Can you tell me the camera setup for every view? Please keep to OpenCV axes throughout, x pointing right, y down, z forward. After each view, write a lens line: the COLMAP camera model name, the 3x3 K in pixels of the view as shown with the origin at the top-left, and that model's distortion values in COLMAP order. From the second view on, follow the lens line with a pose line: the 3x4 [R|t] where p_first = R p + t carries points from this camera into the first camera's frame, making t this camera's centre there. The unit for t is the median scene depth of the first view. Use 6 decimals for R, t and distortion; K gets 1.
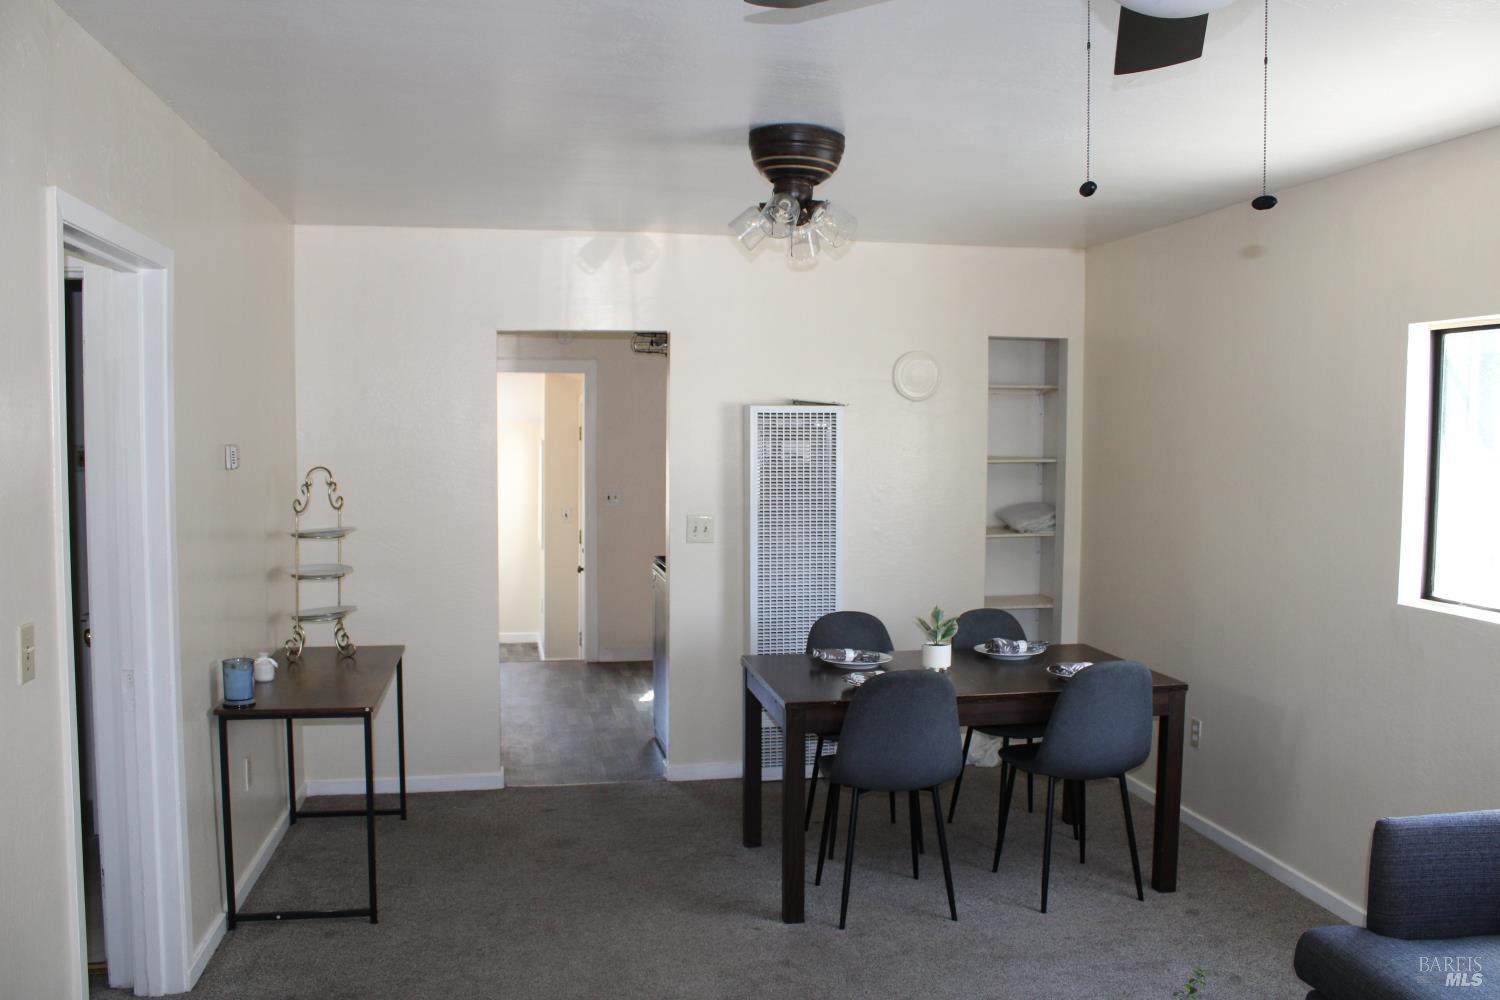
lens RADIAL K [[1306.4, 0, 750.0], [0, 1306.4, 500.0], [0, 0, 1]] dist [-0.159041, 0.149478]
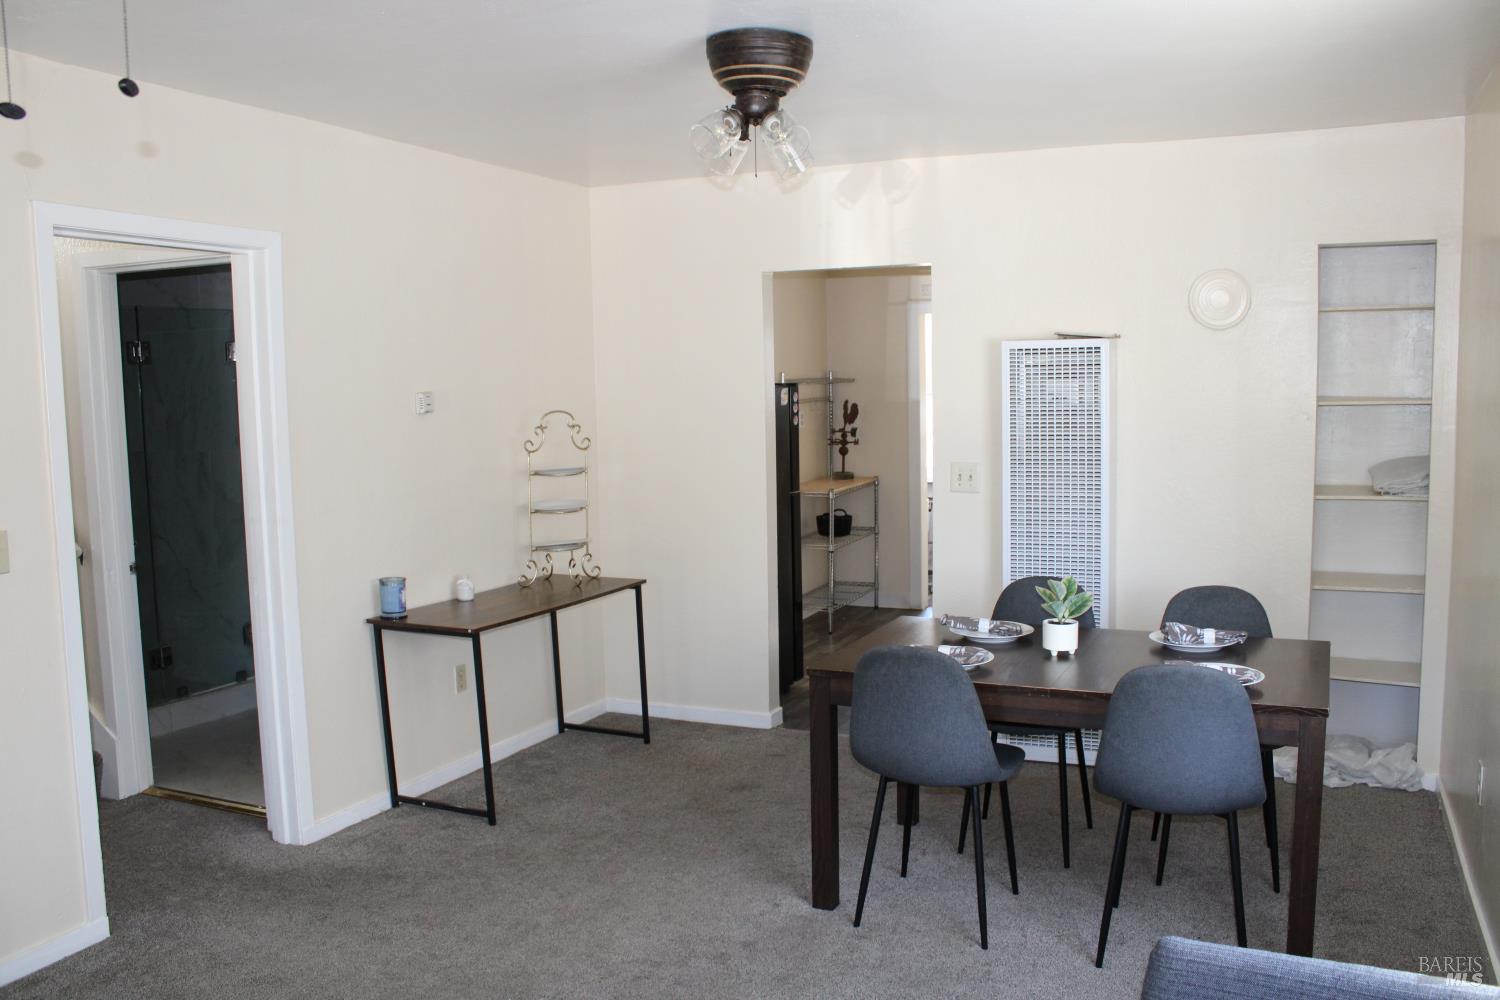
lens RADIAL K [[1281.0, 0, 747.8], [0, 1281.0, 513.8], [0, 0, 1]] dist [-0.128600, 0.013329]
pose [[0.803121, 0.043272, -0.594242, 0.435582], [-0.011727, 0.998314, 0.056848, -0.001874], [0.595700, -0.038687, 0.802275, 0.217967]]
